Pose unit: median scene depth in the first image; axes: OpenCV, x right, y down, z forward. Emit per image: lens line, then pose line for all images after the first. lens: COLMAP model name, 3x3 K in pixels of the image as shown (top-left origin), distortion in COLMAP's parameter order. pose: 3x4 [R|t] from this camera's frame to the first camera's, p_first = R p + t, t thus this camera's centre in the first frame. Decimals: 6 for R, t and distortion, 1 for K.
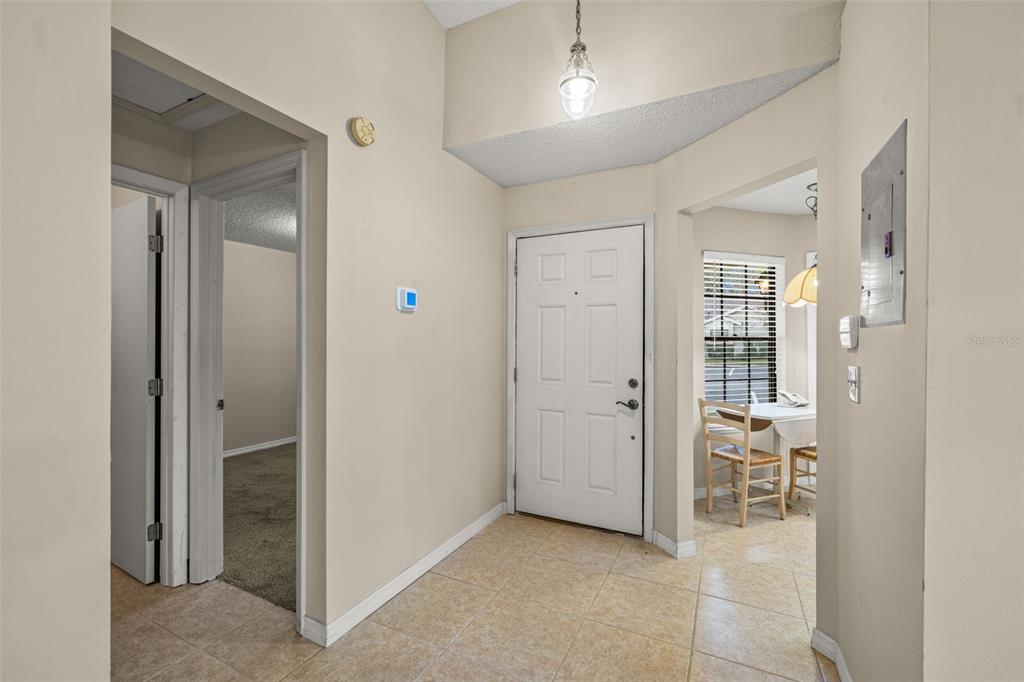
lens RADIAL K [[429.0, 0, 512.0], [0, 429.0, 341.0], [0, 0, 1]] dist [-0.000591, 0.000396]
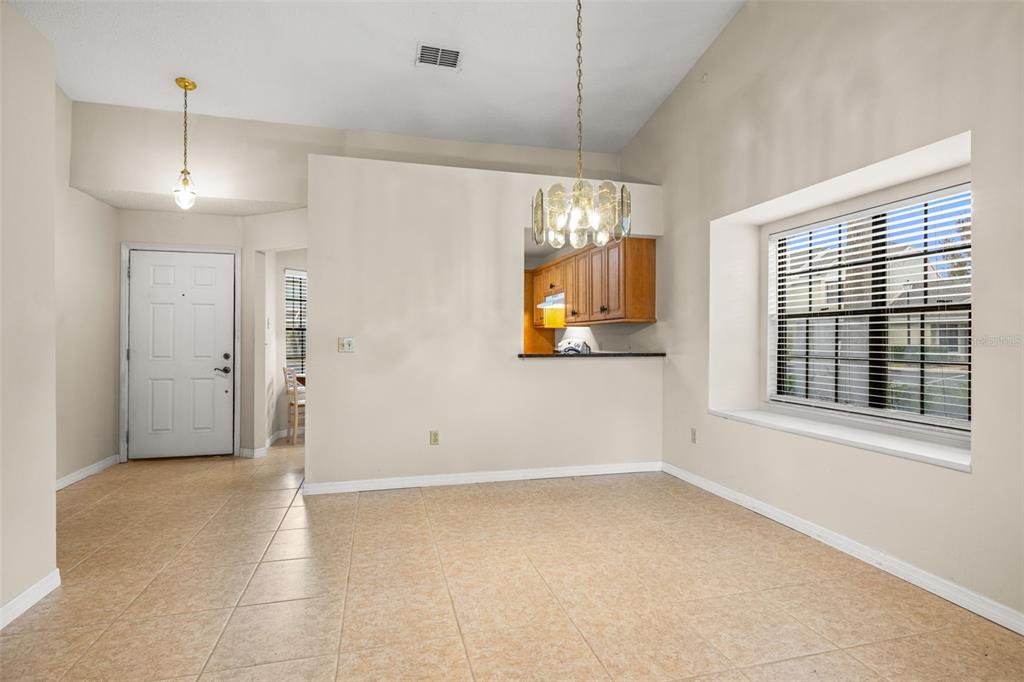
lens RADIAL K [[504.1, 0, 512.0], [0, 504.1, 341.0], [0, 0, 1]] dist [-0.003813, -0.000564]
pose [[0.746203, 0.000671, 0.665718, -0.150289], [-0.000670, 1.000000, -0.000256, 0.040884], [-0.665718, -0.000255, 0.746204, -0.984866]]
